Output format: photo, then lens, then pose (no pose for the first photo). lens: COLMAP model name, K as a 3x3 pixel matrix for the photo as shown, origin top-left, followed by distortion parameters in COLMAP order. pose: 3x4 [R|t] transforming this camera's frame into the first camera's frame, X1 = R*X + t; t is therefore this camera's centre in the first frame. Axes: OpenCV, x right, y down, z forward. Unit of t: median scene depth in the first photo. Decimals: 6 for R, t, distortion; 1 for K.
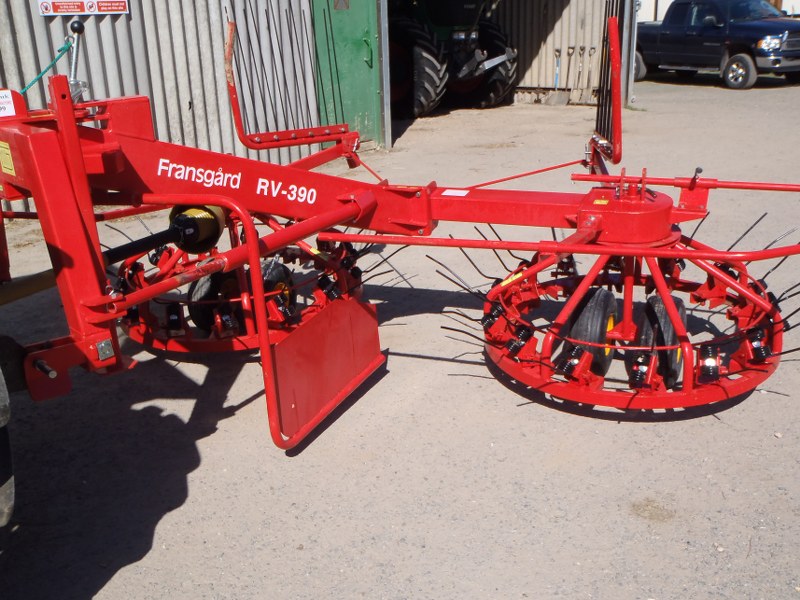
lens RADIAL K [[871.3, 0, 400.4], [0, 871.3, 306.5], [0, 0, 1]] dist [0.011997, 0.000000]
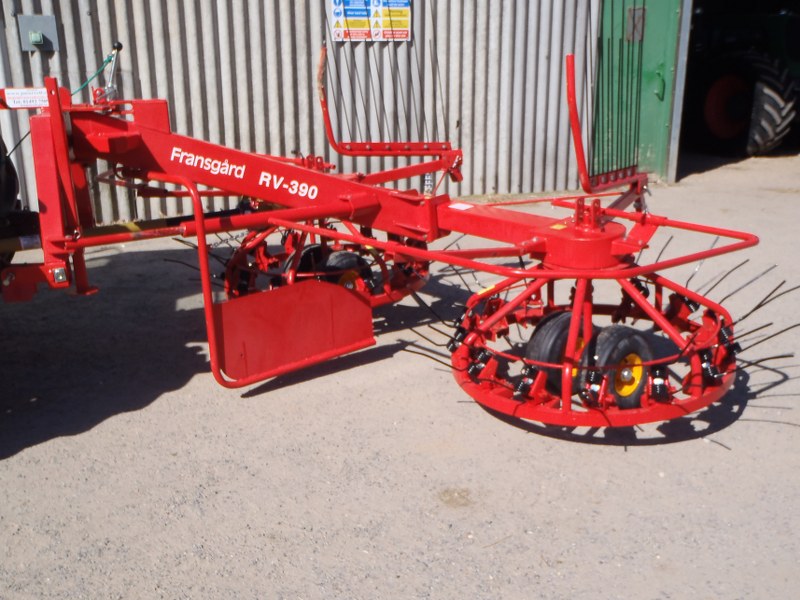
lens RADIAL K [[871.3, 0, 400.2], [0, 871.3, 297.2], [0, 0, 1]] dist [0.011997, 0.000000]
pose [[0.885450, 0.151294, -0.439417, 0.570961], [-0.169266, 0.985569, -0.001743, -0.003588], [0.432812, 0.075921, 0.898281, -0.008083]]
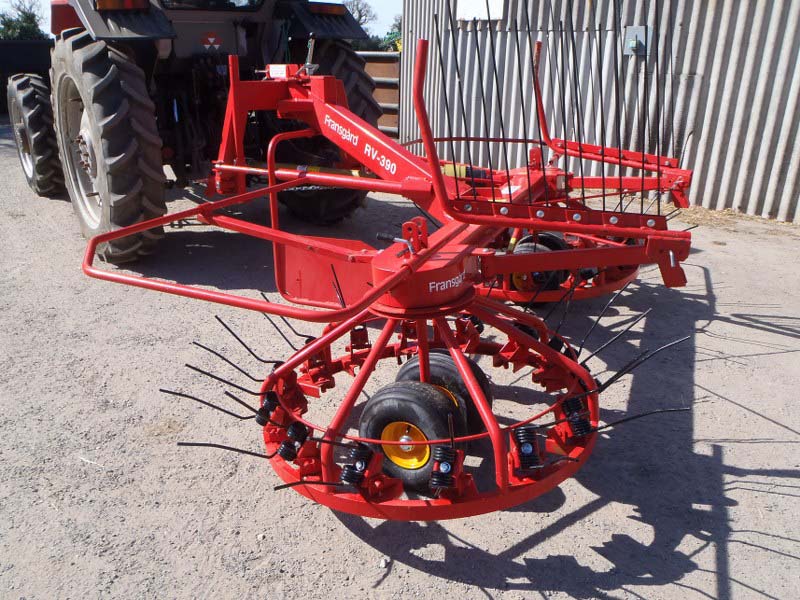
lens RADIAL K [[640.7, 0, 403.0], [0, 640.7, 298.6], [0, 0, 1]] dist [-0.039131, 0.007667]
pose [[-0.010127, 0.392000, -0.919910, 0.910067], [-0.339540, 0.863950, 0.371891, -0.336418], [0.940537, 0.316112, 0.124350, 0.993410]]
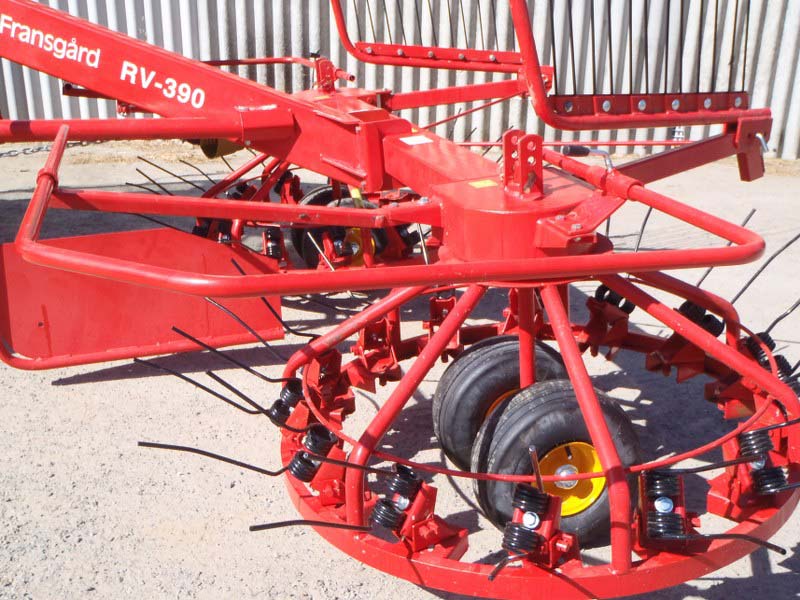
lens RADIAL K [[906.8, 0, 400.7], [0, 906.8, 298.5], [0, 0, 1]] dist [0.060771, 0.000000]
pose [[0.640849, 0.290218, -0.710694, 0.684377], [-0.283760, 0.949770, 0.131975, -0.120193], [0.713297, 0.117090, 0.691012, 0.602865]]
